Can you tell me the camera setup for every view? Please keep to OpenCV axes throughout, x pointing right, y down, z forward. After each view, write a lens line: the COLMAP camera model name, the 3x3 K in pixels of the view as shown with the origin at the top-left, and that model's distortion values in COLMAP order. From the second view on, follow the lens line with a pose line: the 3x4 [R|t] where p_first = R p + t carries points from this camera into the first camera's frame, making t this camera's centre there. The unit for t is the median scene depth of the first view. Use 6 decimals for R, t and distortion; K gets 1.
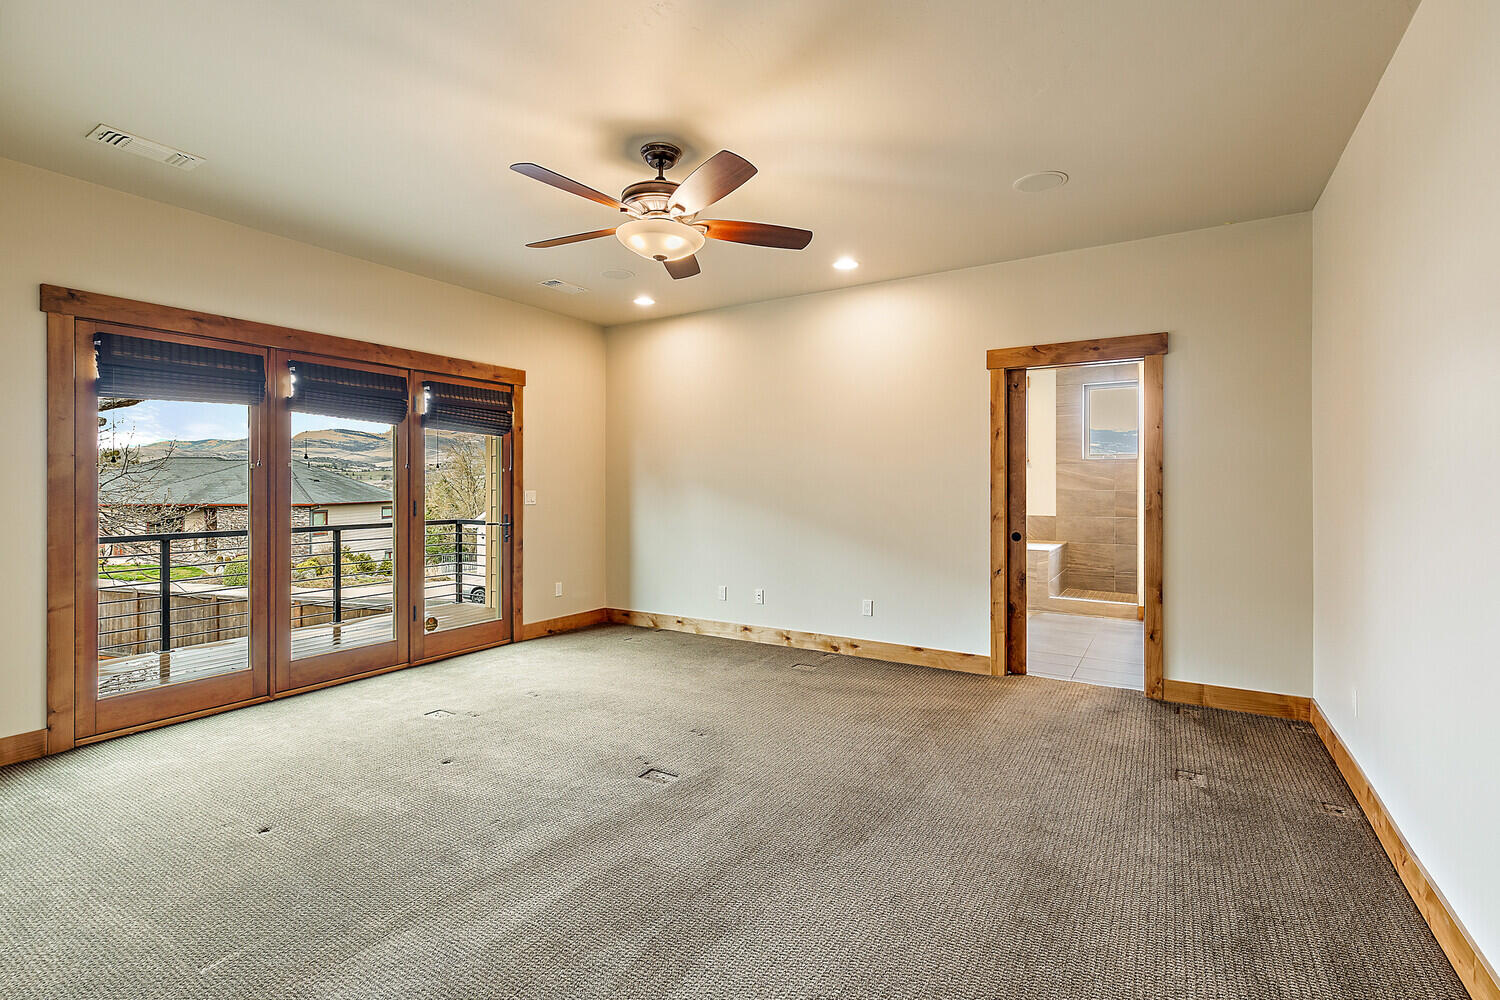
lens RADIAL K [[678.2, 0, 760.3], [0, 678.2, 489.1], [0, 0, 1]] dist [0.004249, 0.000030]
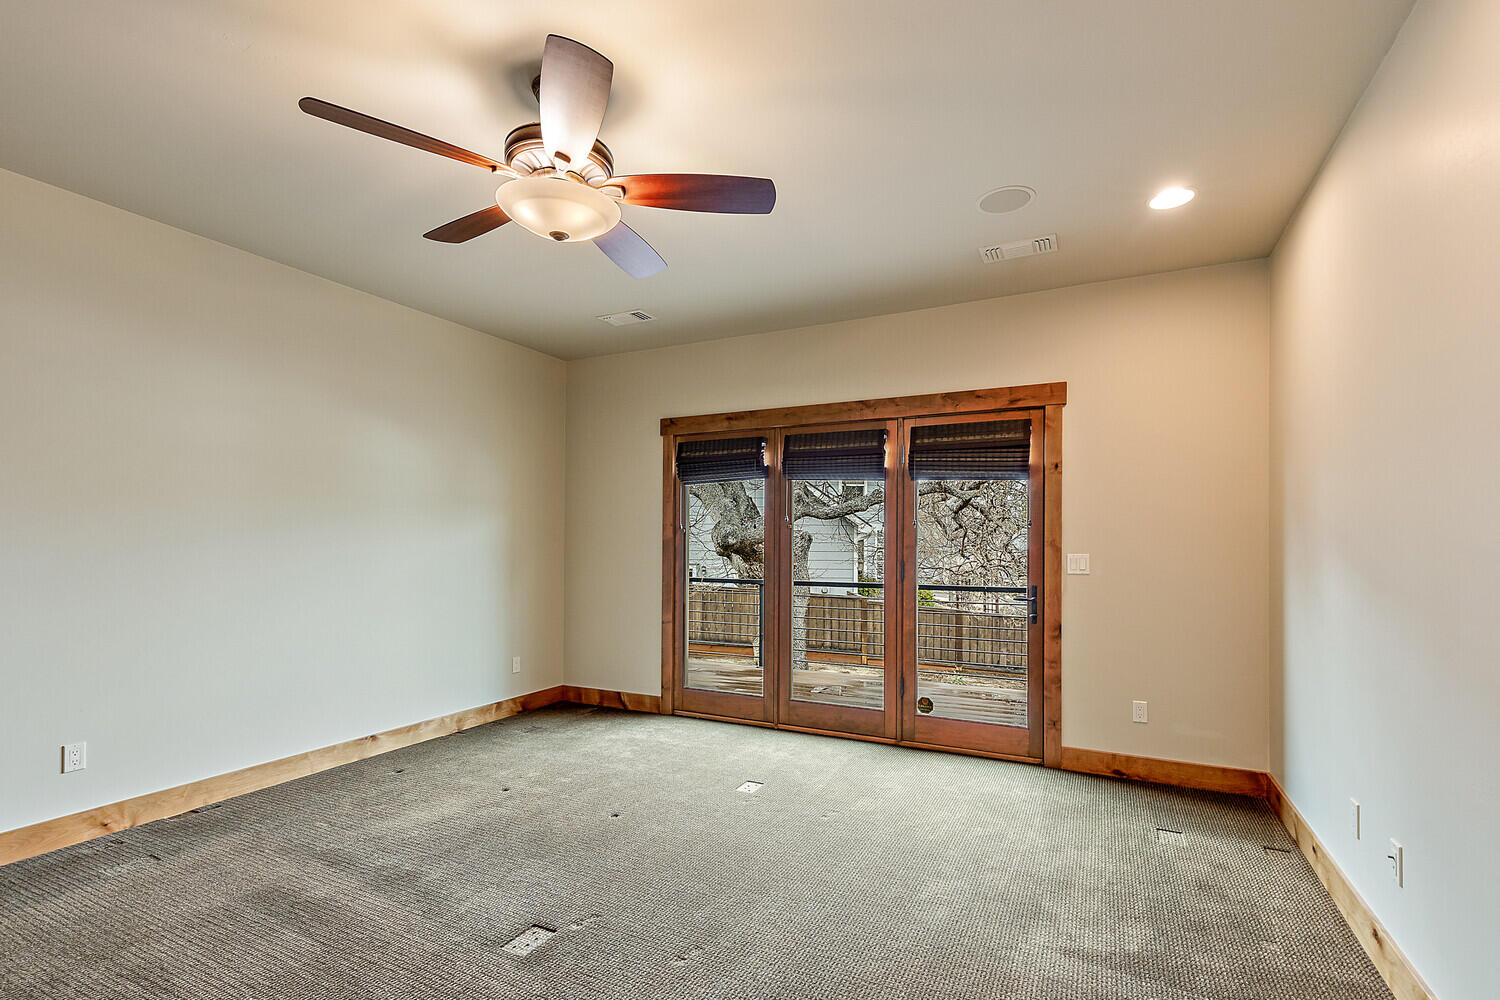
lens RADIAL K [[699.9, 0, 749.6], [0, 699.9, 536.8], [0, 0, 1]] dist [0.023451, 0.000081]
pose [[0.075476, -0.007362, -0.997120, 0.391417], [-0.008211, 0.999934, -0.008004, -0.007358], [0.997114, 0.008791, 0.075410, 0.700233]]
